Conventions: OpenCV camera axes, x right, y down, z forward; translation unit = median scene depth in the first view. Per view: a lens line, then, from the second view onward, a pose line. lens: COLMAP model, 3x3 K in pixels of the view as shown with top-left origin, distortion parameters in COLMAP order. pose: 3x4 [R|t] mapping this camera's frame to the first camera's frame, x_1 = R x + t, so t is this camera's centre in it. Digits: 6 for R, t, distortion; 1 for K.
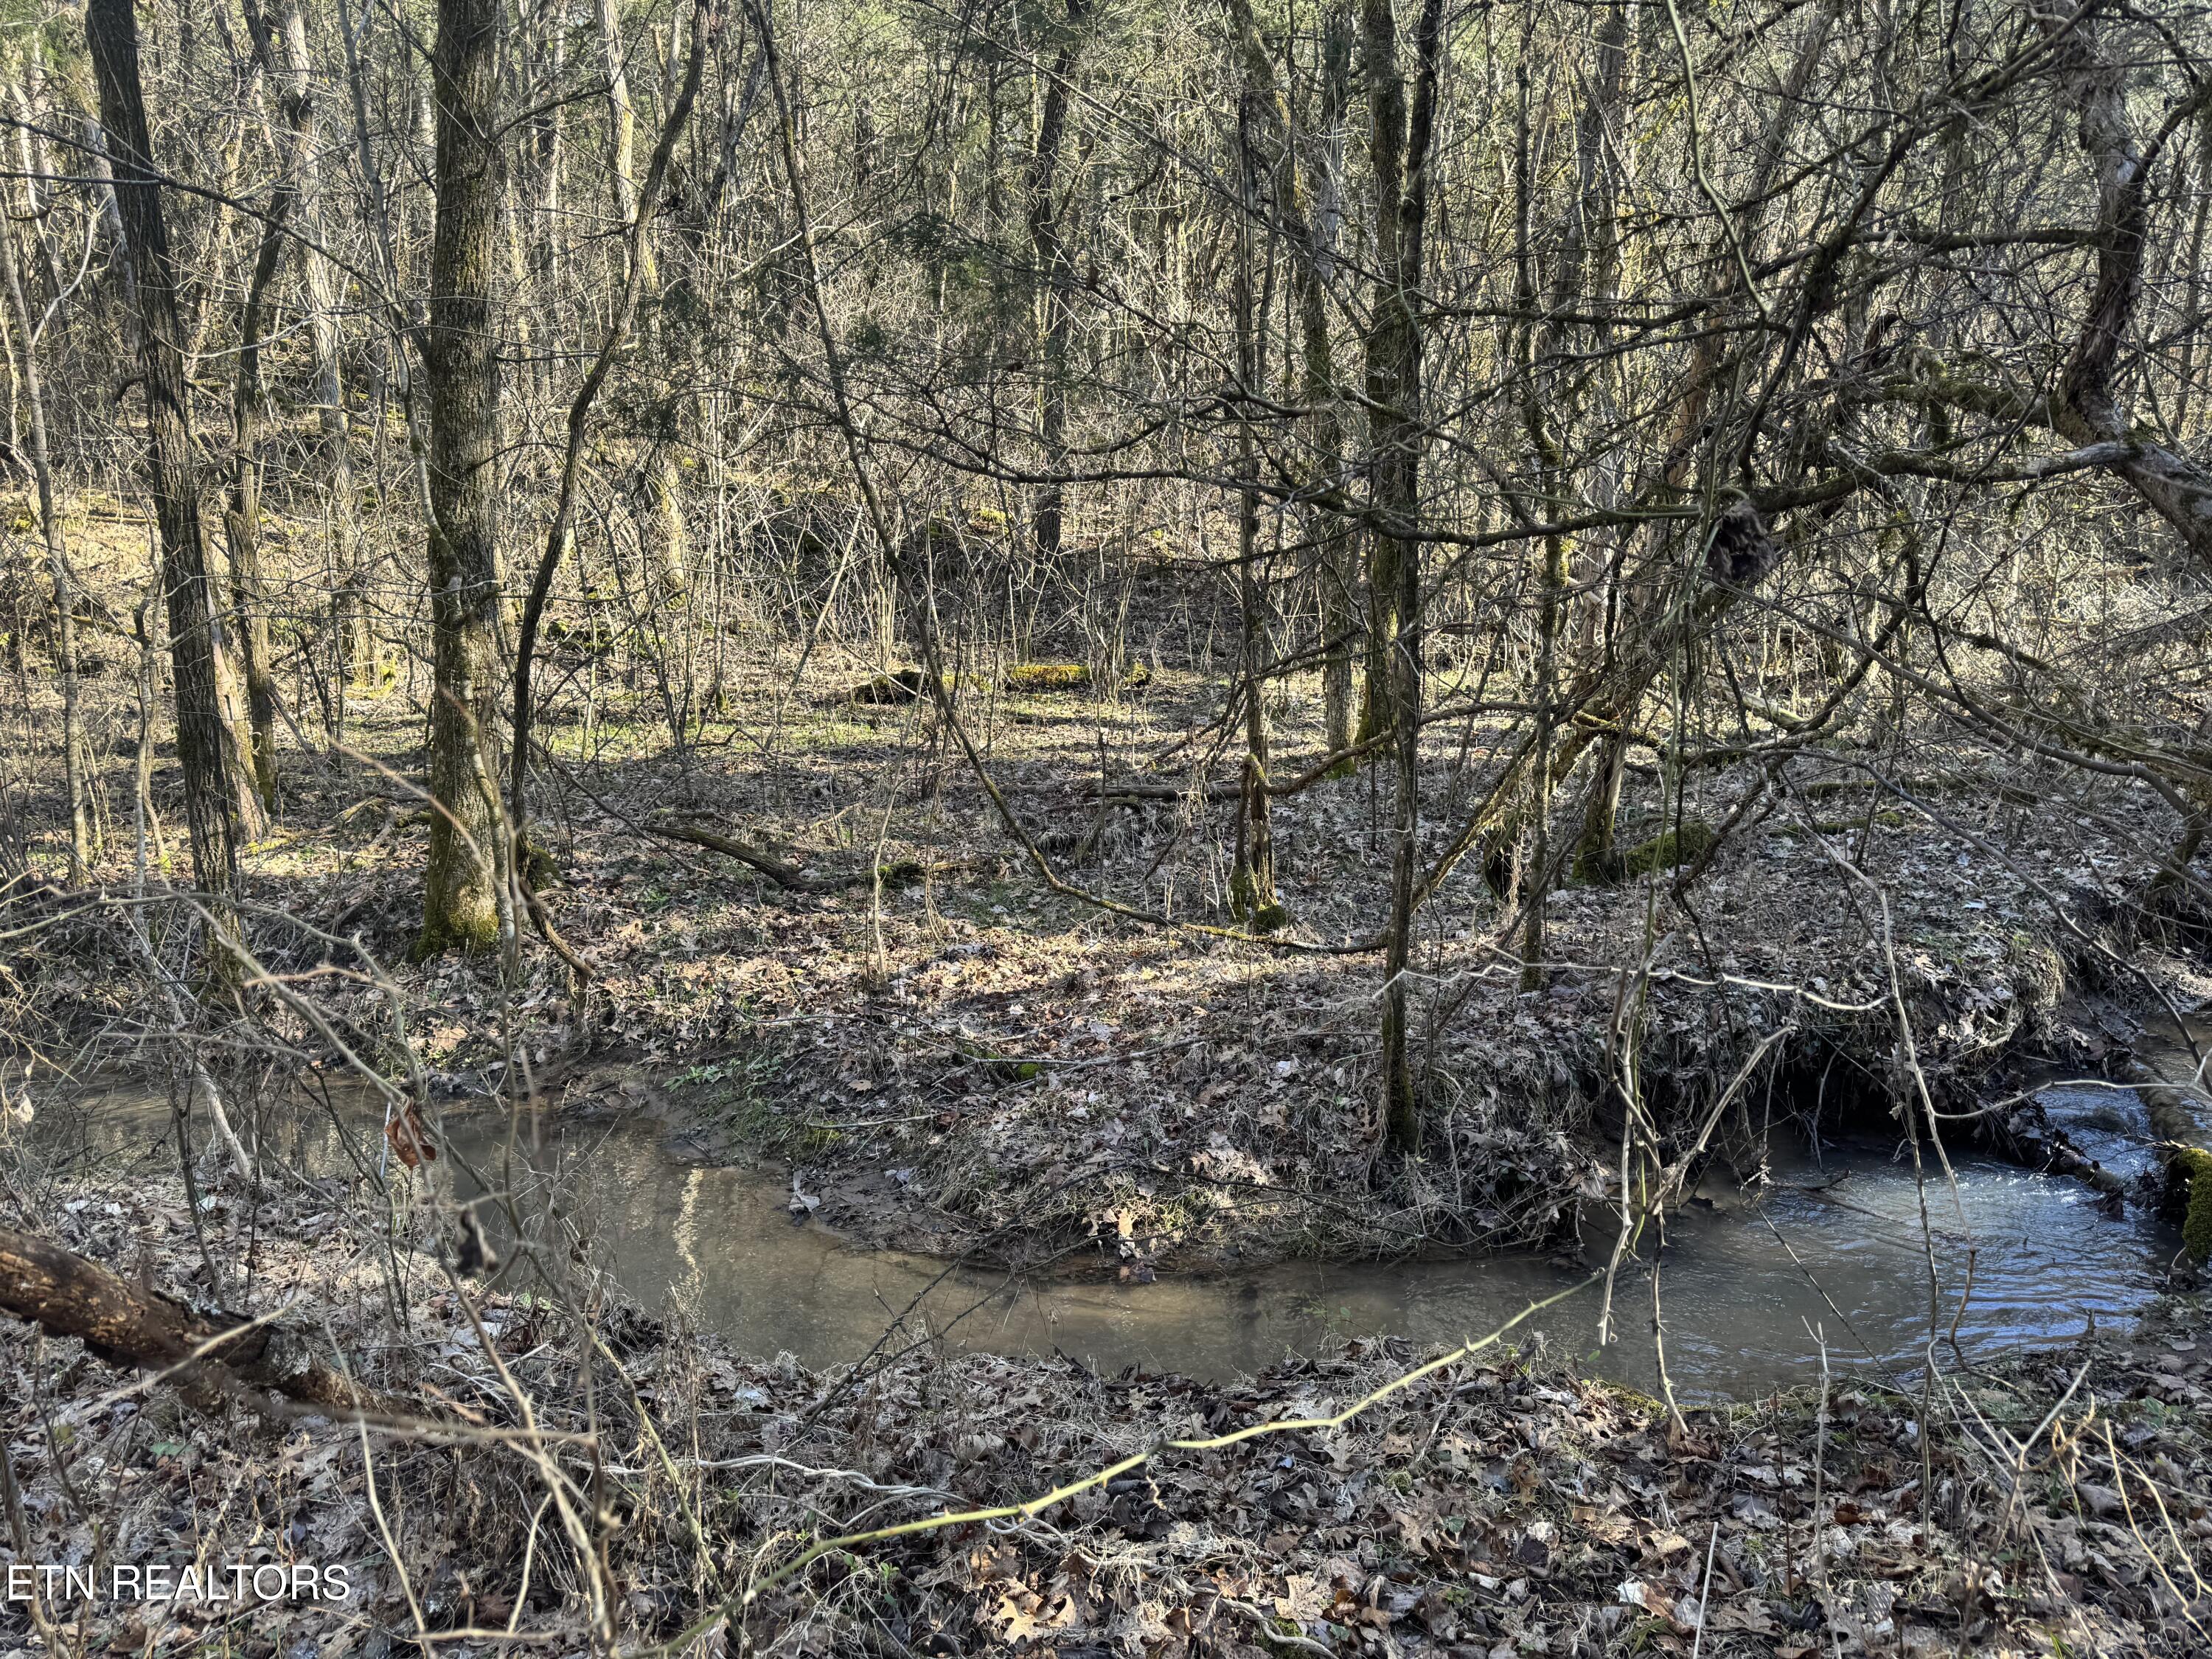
lens RADIAL K [[1542.3, 0, 1106.0], [0, 1542.3, 829.5], [0, 0, 1]] dist [0.167766, -0.309202]
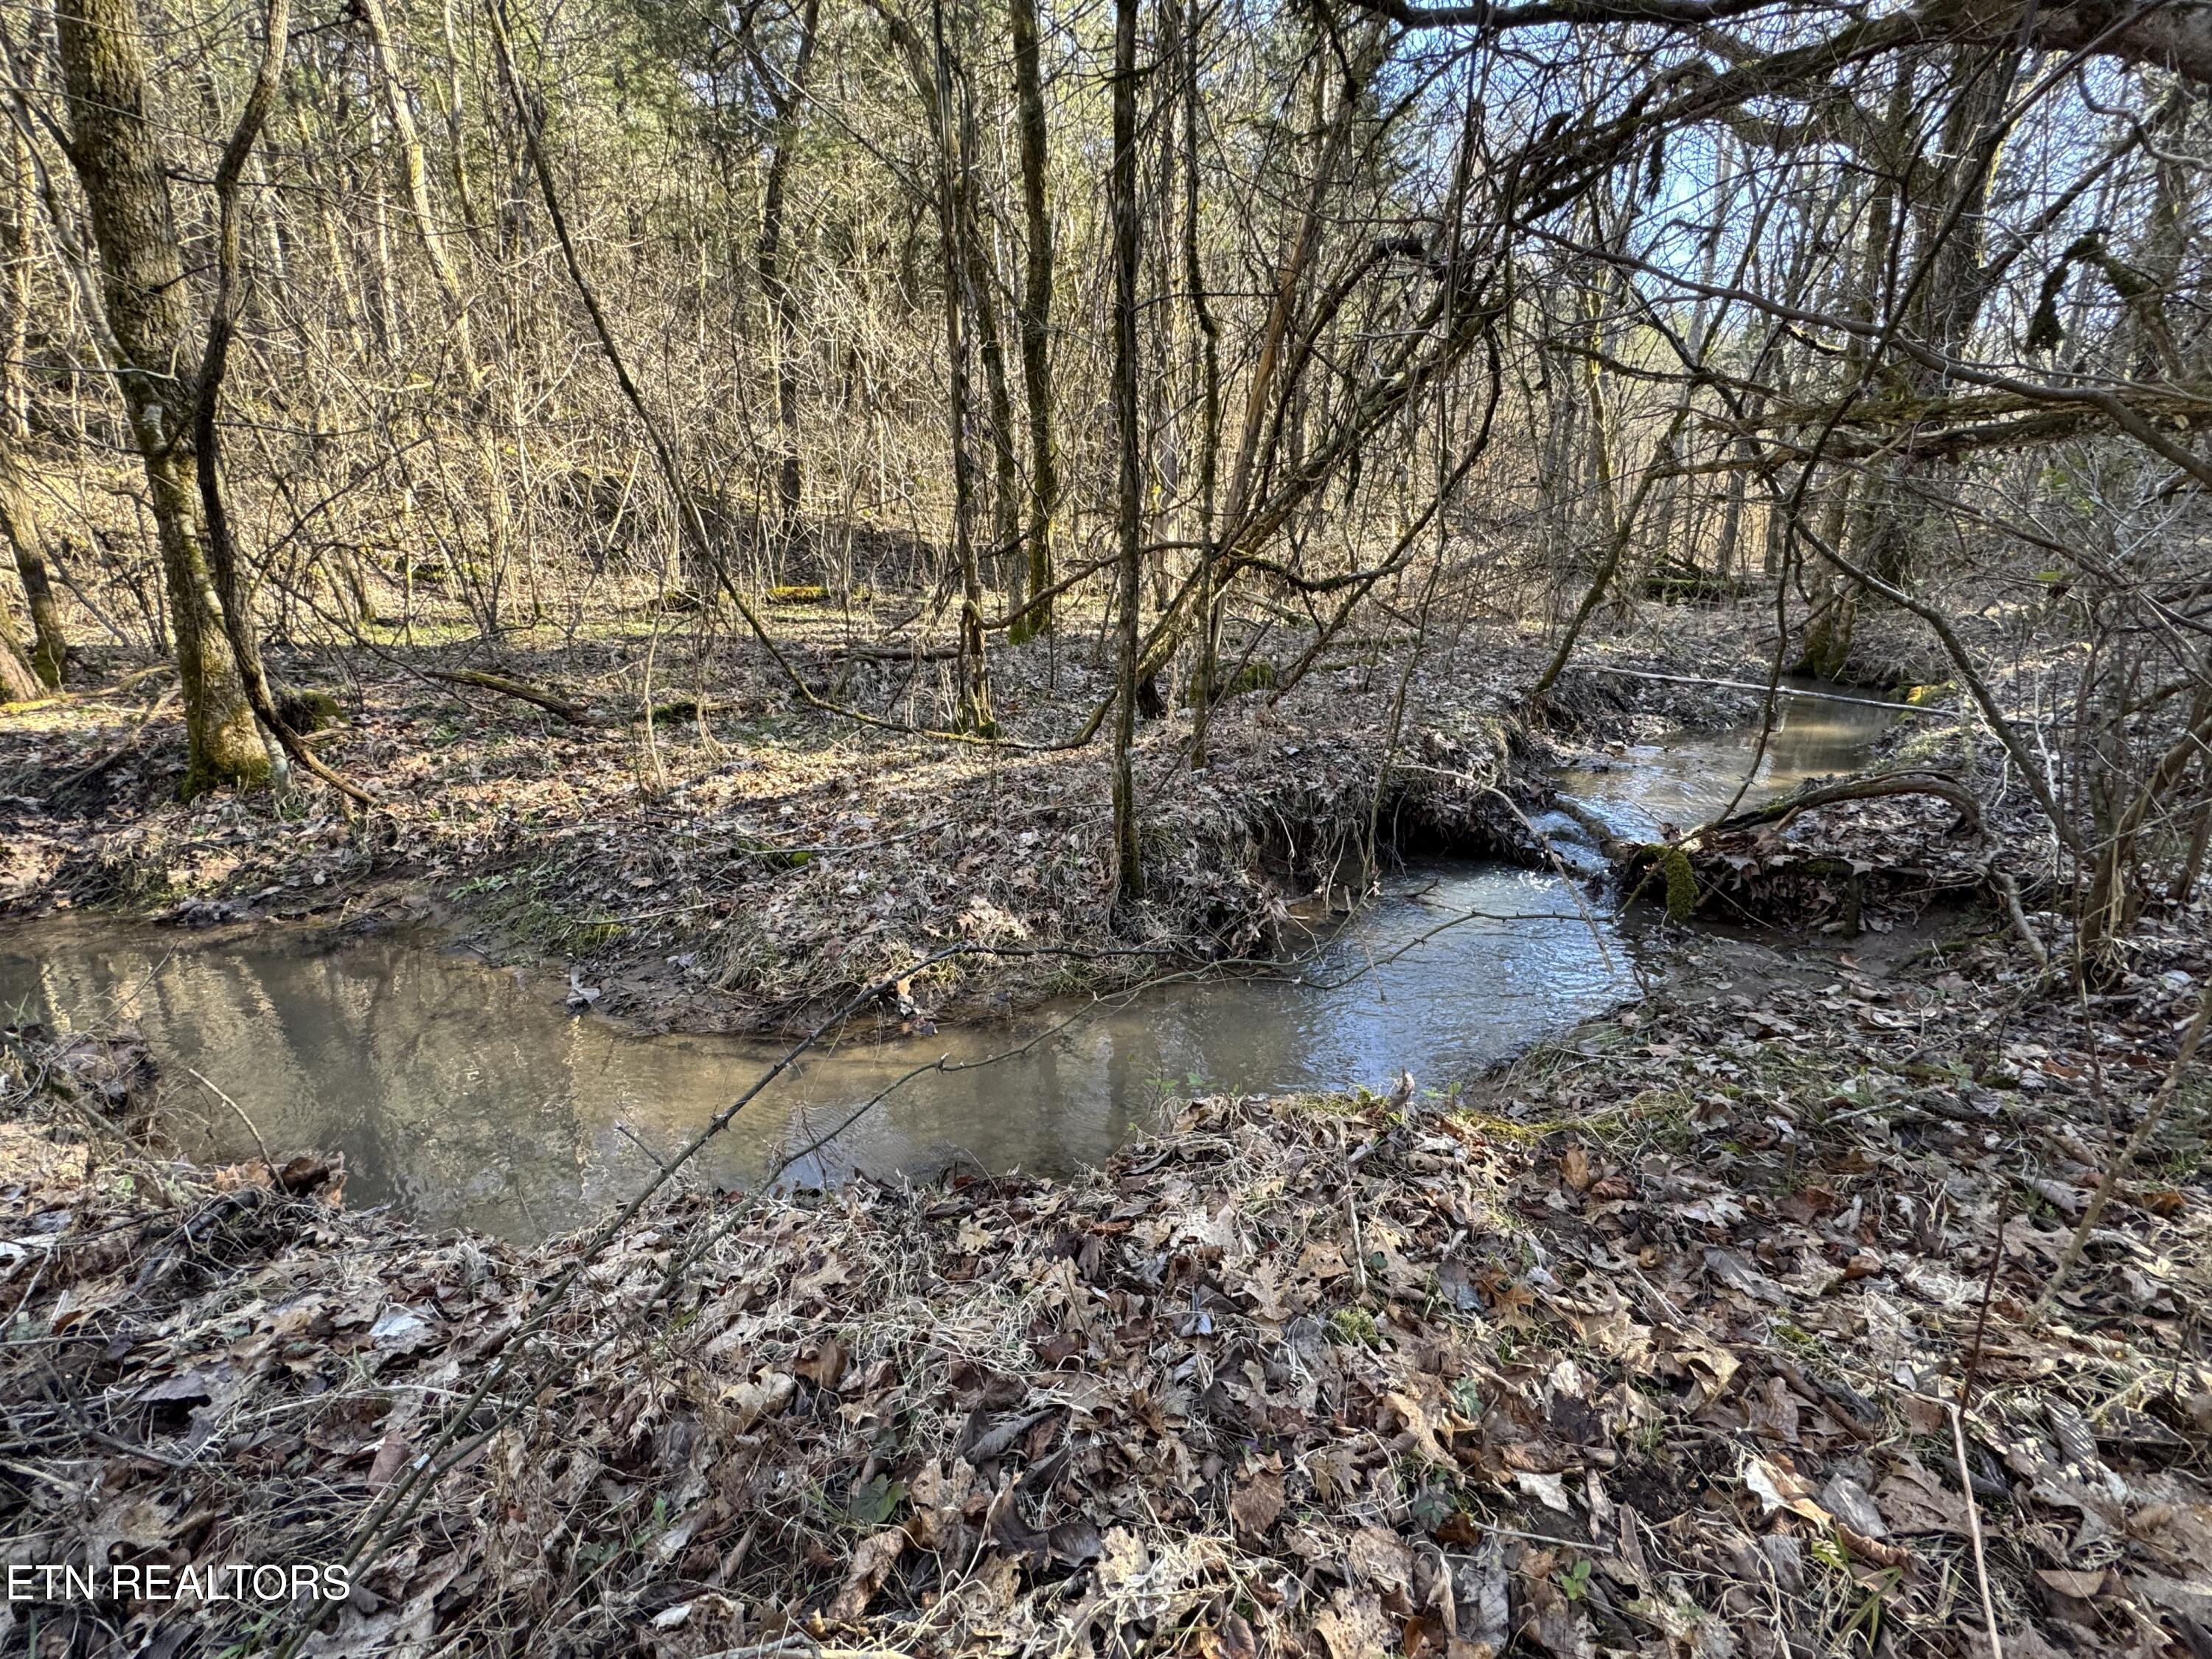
lens RADIAL K [[889.2, 0, 1092.9], [0, 889.2, 835.0], [0, 0, 1]] dist [-0.000154, 0.000484]
pose [[0.962881, -0.068924, 0.260980, -0.010942], [0.035568, 0.990817, 0.130445, 0.051915], [-0.267574, -0.116320, 0.956490, 0.271236]]
